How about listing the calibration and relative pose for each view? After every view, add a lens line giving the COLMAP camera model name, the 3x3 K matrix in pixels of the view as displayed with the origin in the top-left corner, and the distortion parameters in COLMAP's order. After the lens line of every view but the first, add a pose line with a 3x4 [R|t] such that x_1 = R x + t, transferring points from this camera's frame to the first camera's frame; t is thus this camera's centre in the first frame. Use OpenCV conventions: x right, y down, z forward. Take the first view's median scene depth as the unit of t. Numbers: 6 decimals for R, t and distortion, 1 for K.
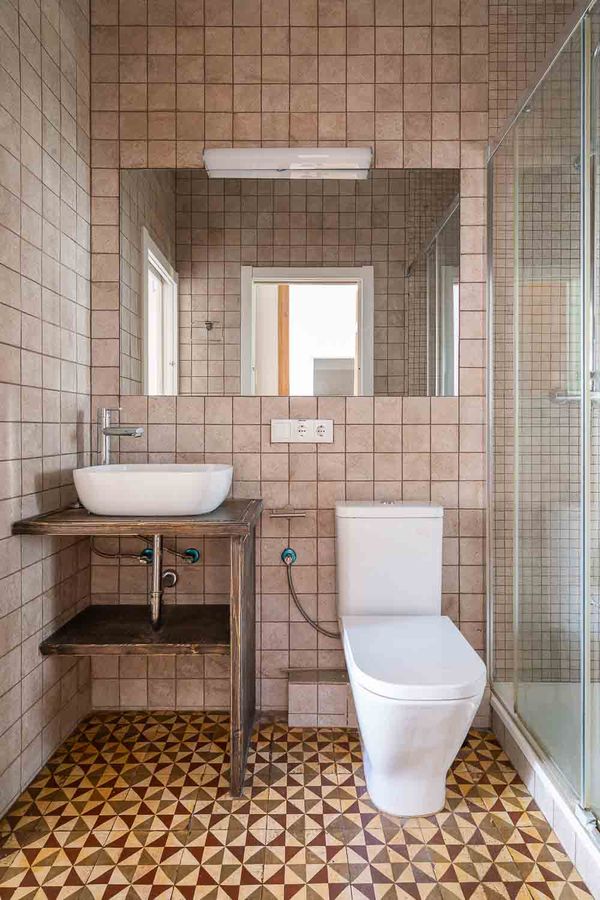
lens RADIAL K [[517.1, 0, 305.1], [0, 517.1, 447.0], [0, 0, 1]] dist [-0.006002, 0.001712]
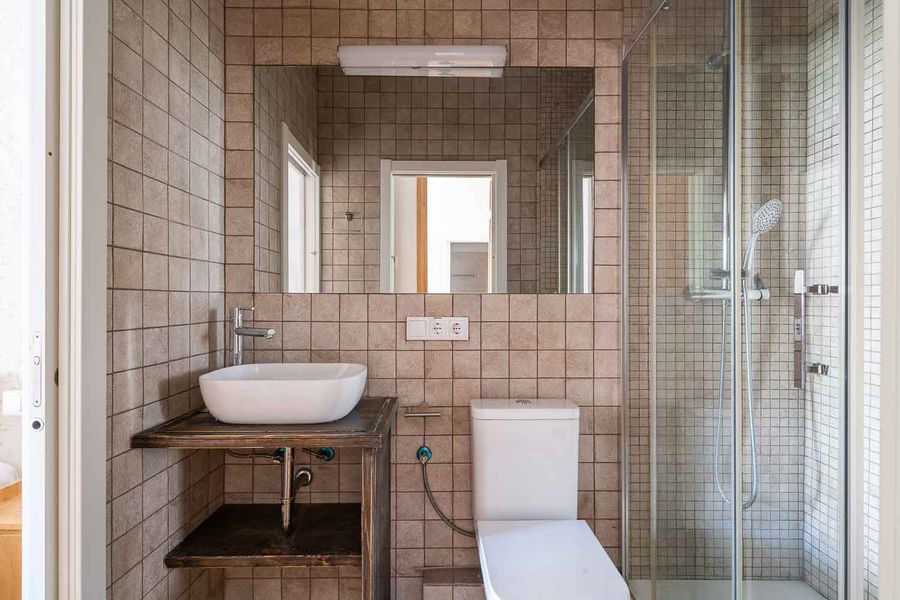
lens RADIAL K [[437.6, 0, 449.0], [0, 437.6, 301.2], [0, 0, 1]] dist [-0.001540, -0.000422]
pose [[0.999952, 0.000041, 0.009811, 0.008277], [0.000002, 0.999990, -0.004389, -0.080365], [-0.009811, 0.004388, 0.999942, 0.154182]]
